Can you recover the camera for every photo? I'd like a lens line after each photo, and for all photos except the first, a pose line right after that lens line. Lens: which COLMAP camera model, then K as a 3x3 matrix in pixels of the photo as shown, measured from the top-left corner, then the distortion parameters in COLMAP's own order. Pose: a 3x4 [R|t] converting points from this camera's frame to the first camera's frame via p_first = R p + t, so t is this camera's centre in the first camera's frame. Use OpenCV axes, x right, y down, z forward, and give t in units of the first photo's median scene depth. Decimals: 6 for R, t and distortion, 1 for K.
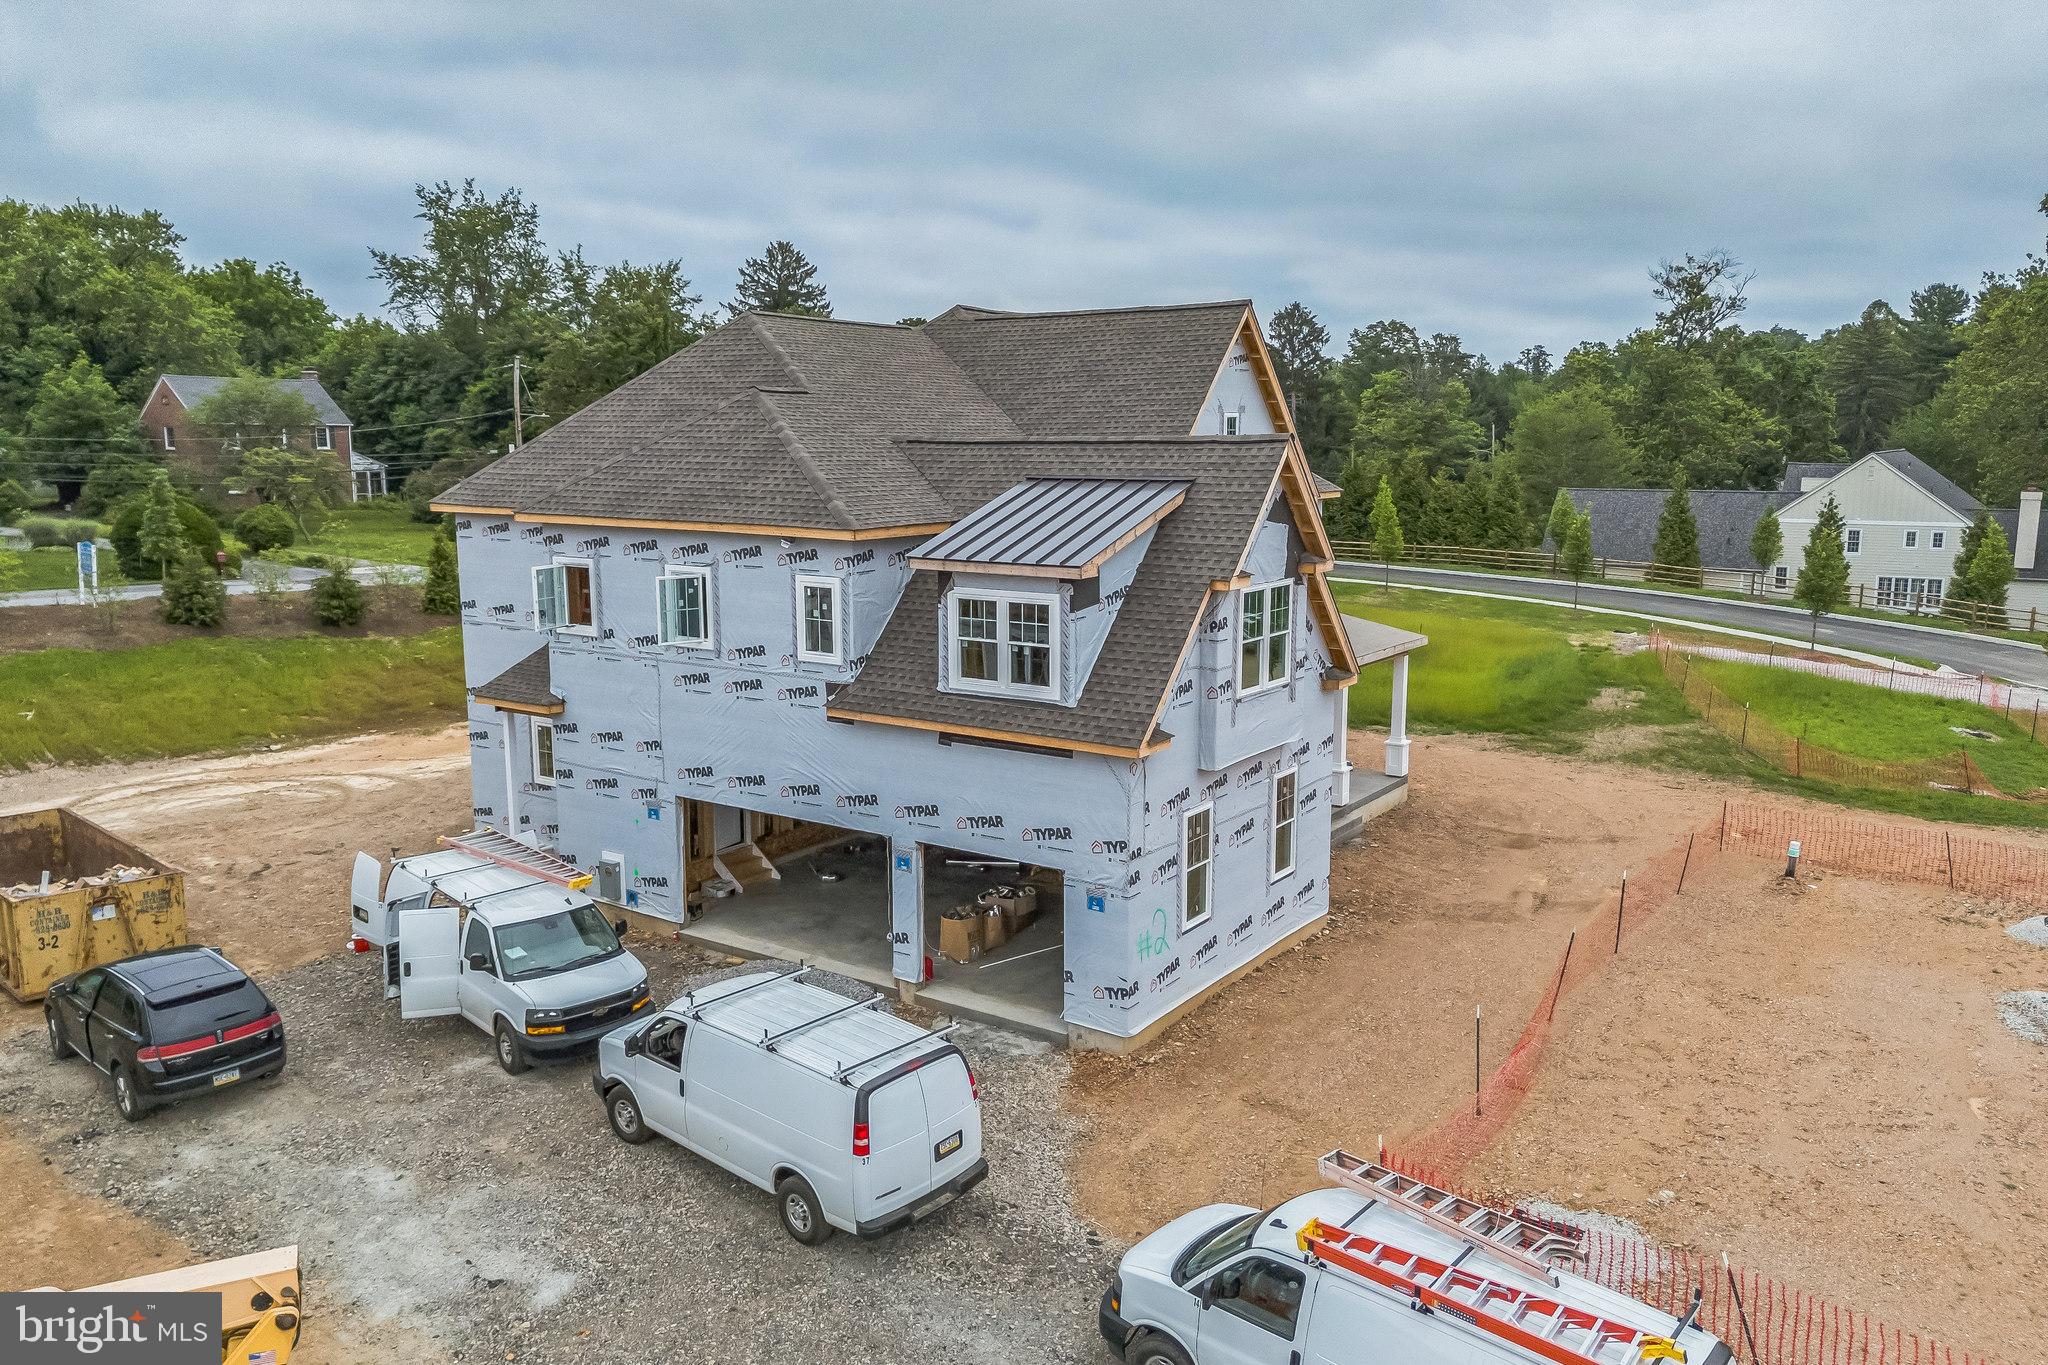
lens RADIAL K [[1507.2, 0, 1023.0], [0, 1507.2, 662.1], [0, 0, 1]] dist [0.070463, -0.064863]
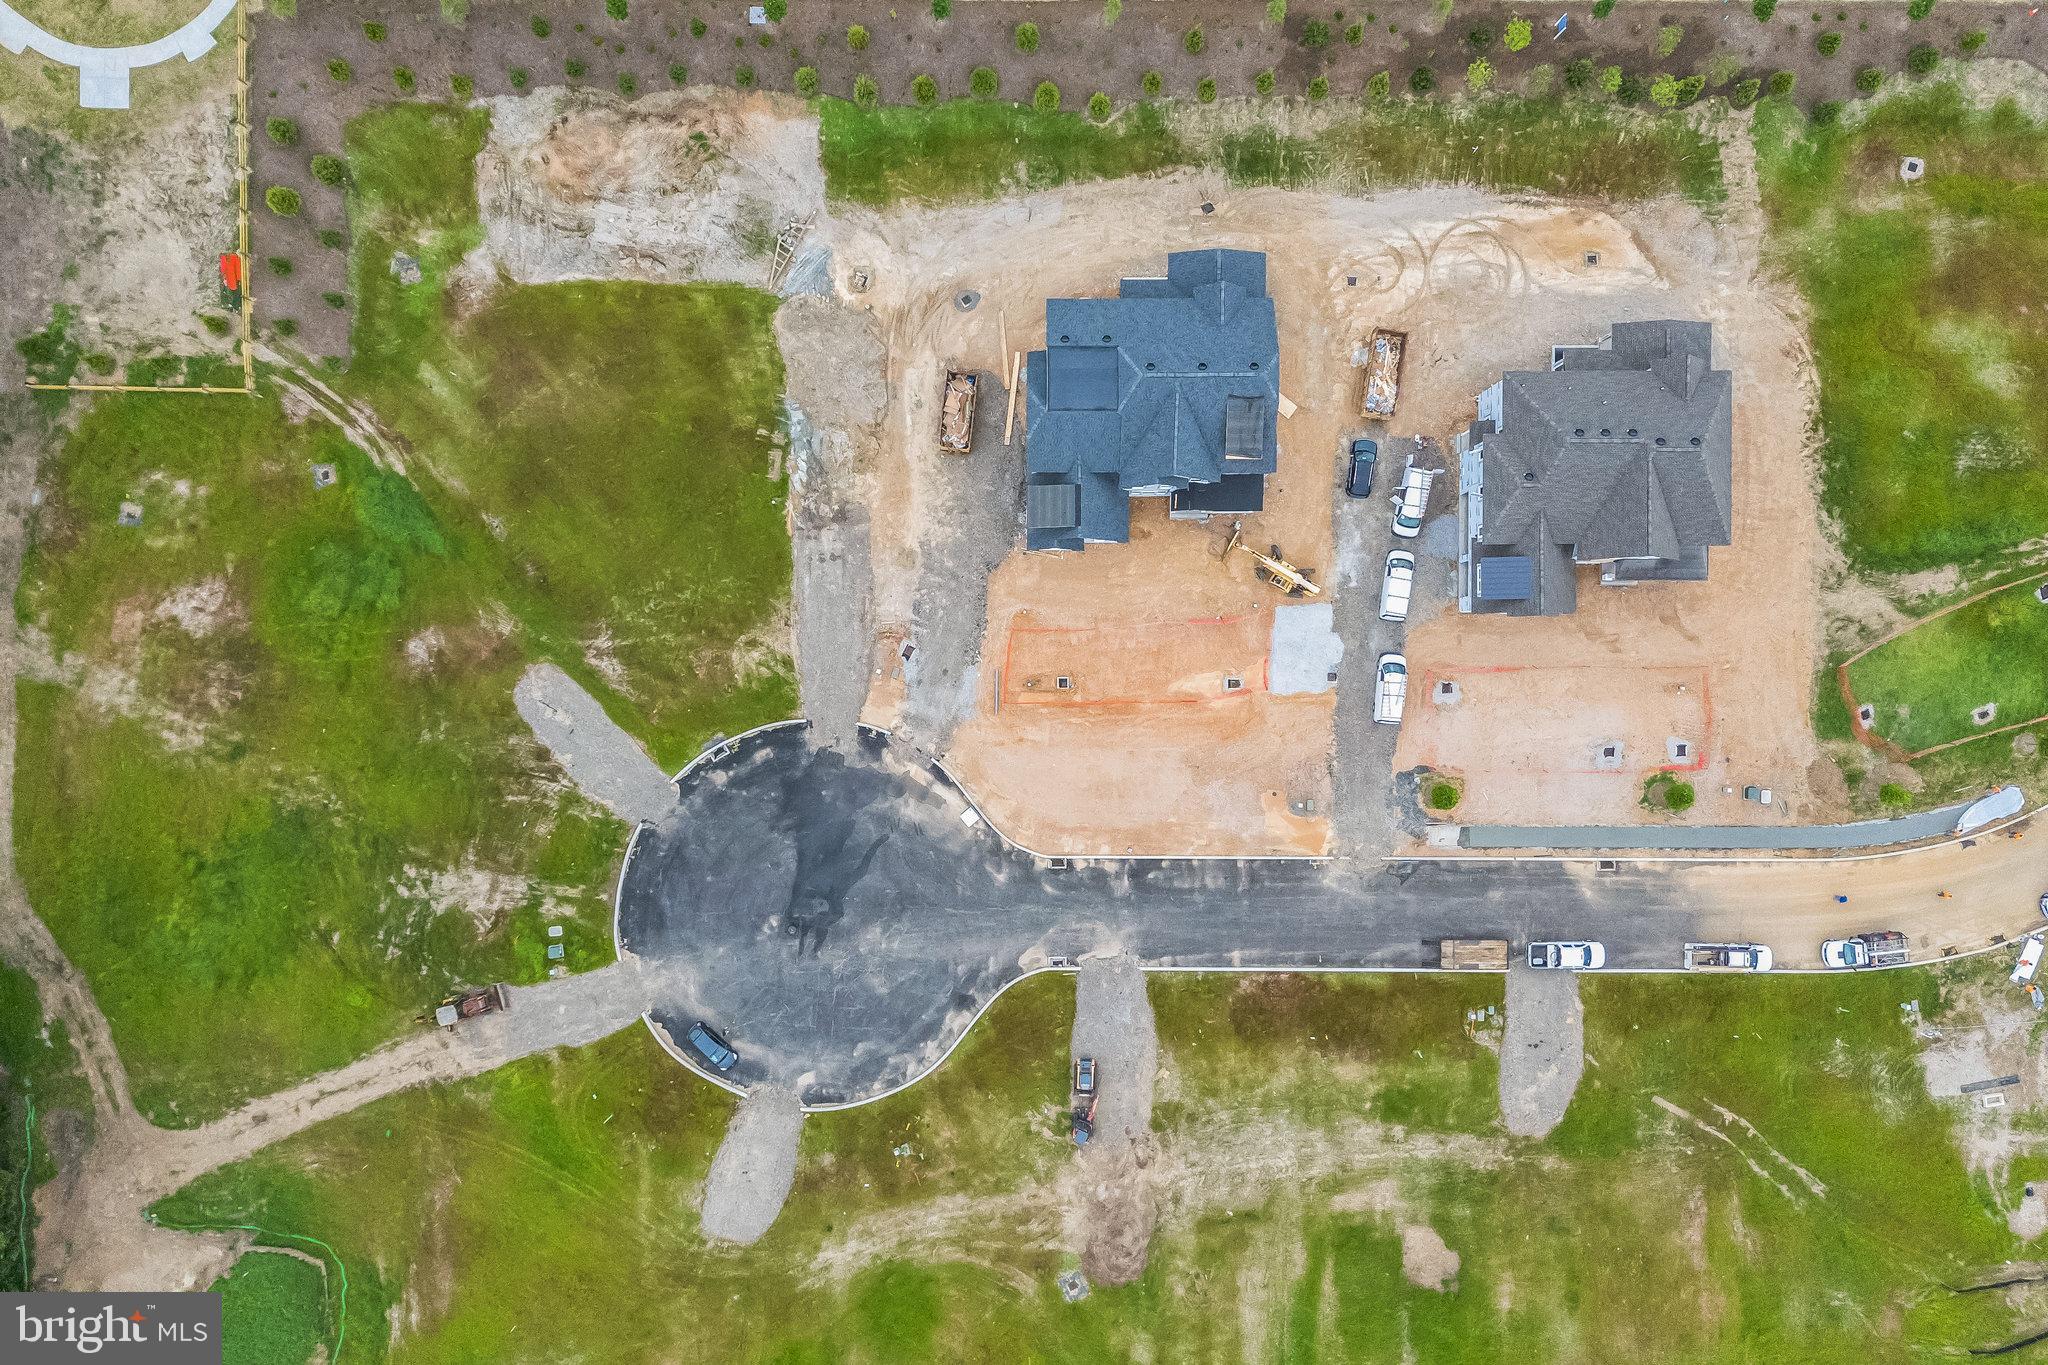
lens RADIAL K [[1463.8, 0, 1027.1], [0, 1463.8, 675.7], [0, 0, 1]] dist [0.133934, -0.165678]
pose [[0.569307, 0.821974, -0.015779, -0.460378], [-0.144267, 0.118779, 0.982384, -4.004878], [0.809368, -0.557002, 0.186205, -1.177484]]
